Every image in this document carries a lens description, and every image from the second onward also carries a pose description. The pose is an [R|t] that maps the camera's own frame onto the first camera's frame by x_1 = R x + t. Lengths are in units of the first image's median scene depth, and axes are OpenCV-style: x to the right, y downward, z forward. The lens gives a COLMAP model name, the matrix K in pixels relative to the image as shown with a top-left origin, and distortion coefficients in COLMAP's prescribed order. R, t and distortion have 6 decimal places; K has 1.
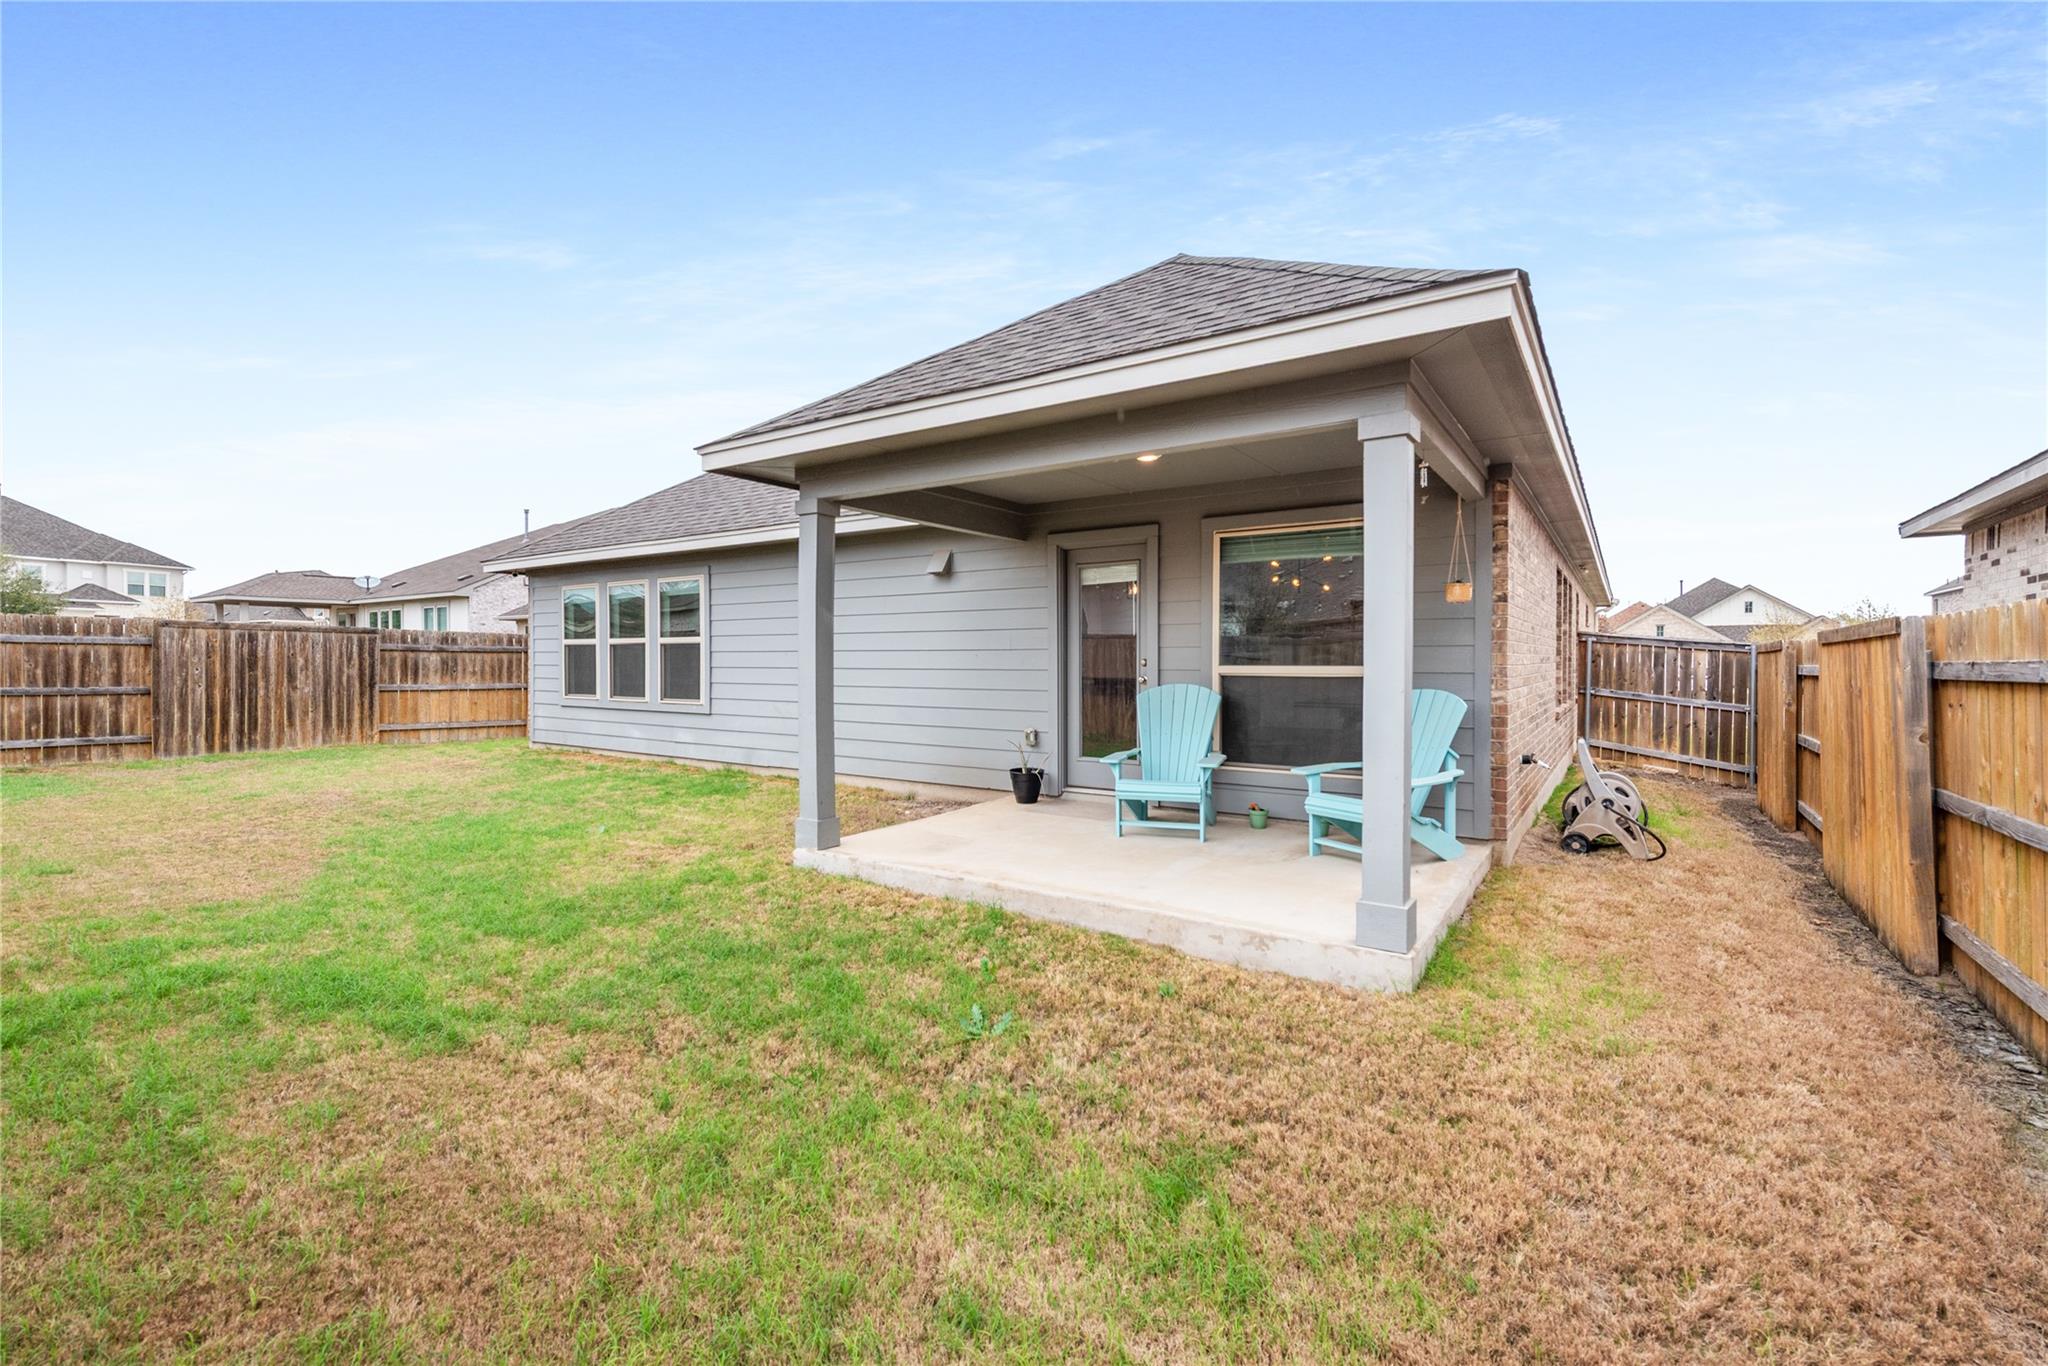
lens RADIAL K [[901.4, 0, 1027.5], [0, 901.4, 660.9], [0, 0, 1]] dist [0.010430, -0.002133]
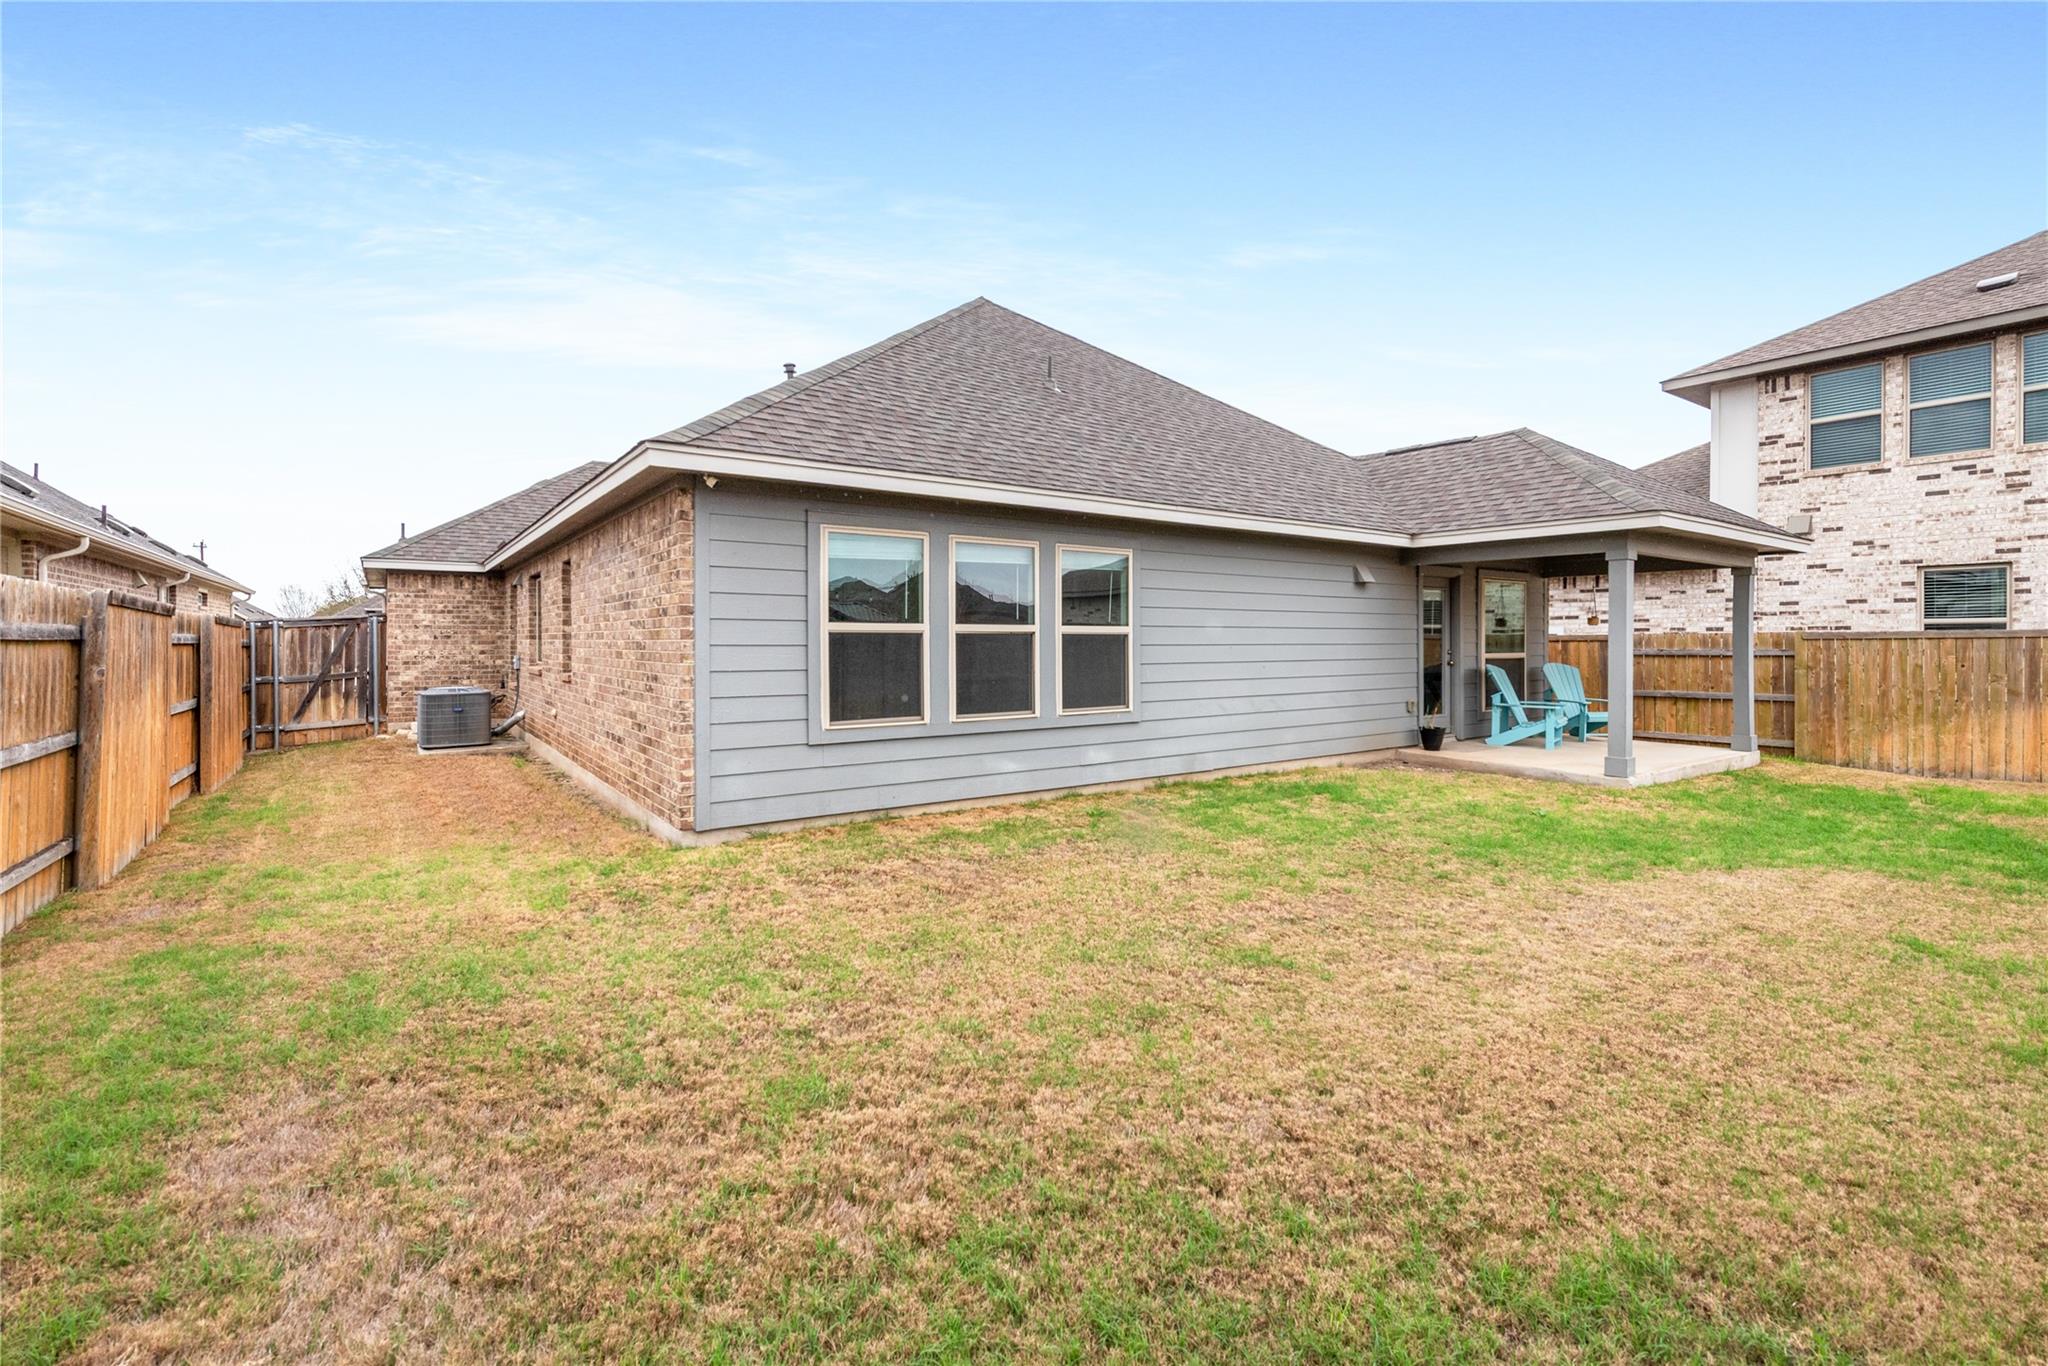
lens RADIAL K [[901.4, 0, 1064.3], [0, 901.4, 644.7], [0, 0, 1]] dist [0.010430, -0.002133]
pose [[0.322555, -0.007247, 0.946523, -1.677287], [0.000935, 0.999973, 0.007337, -0.024733], [-0.946550, -0.001482, 0.322553, 1.171994]]
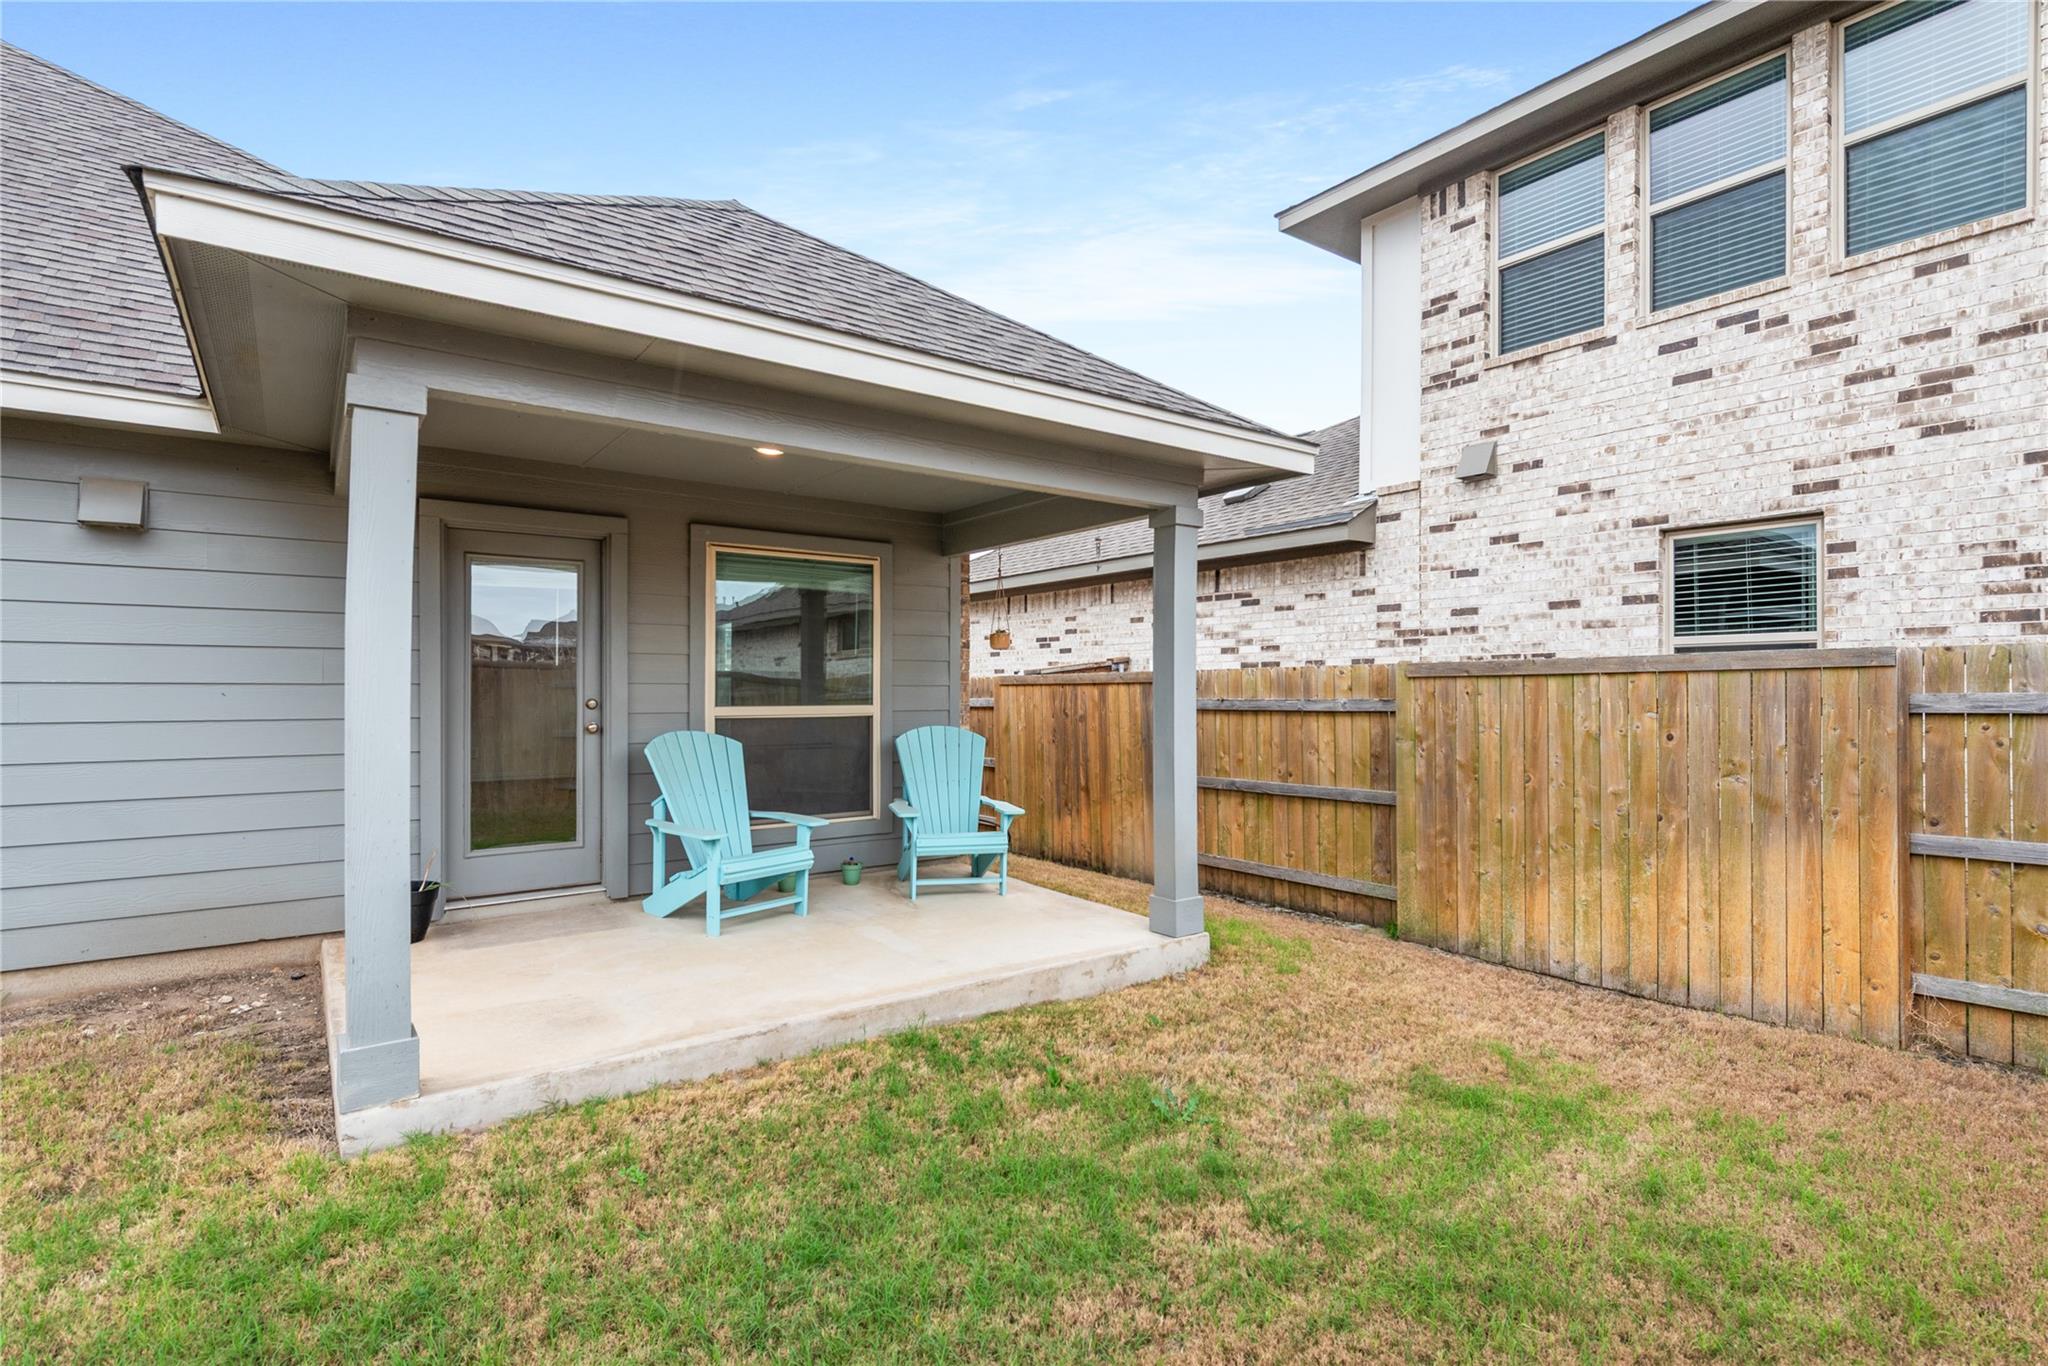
lens RADIAL K [[1003.1, 0, 1029.4], [0, 1003.1, 689.7], [0, 0, 1]] dist [0.004495, -0.001771]
pose [[0.312793, -0.003583, 0.949815, -0.547925], [0.000643, 0.999993, 0.003560, -0.013266], [-0.949821, -0.000503, 0.312793, 0.428531]]
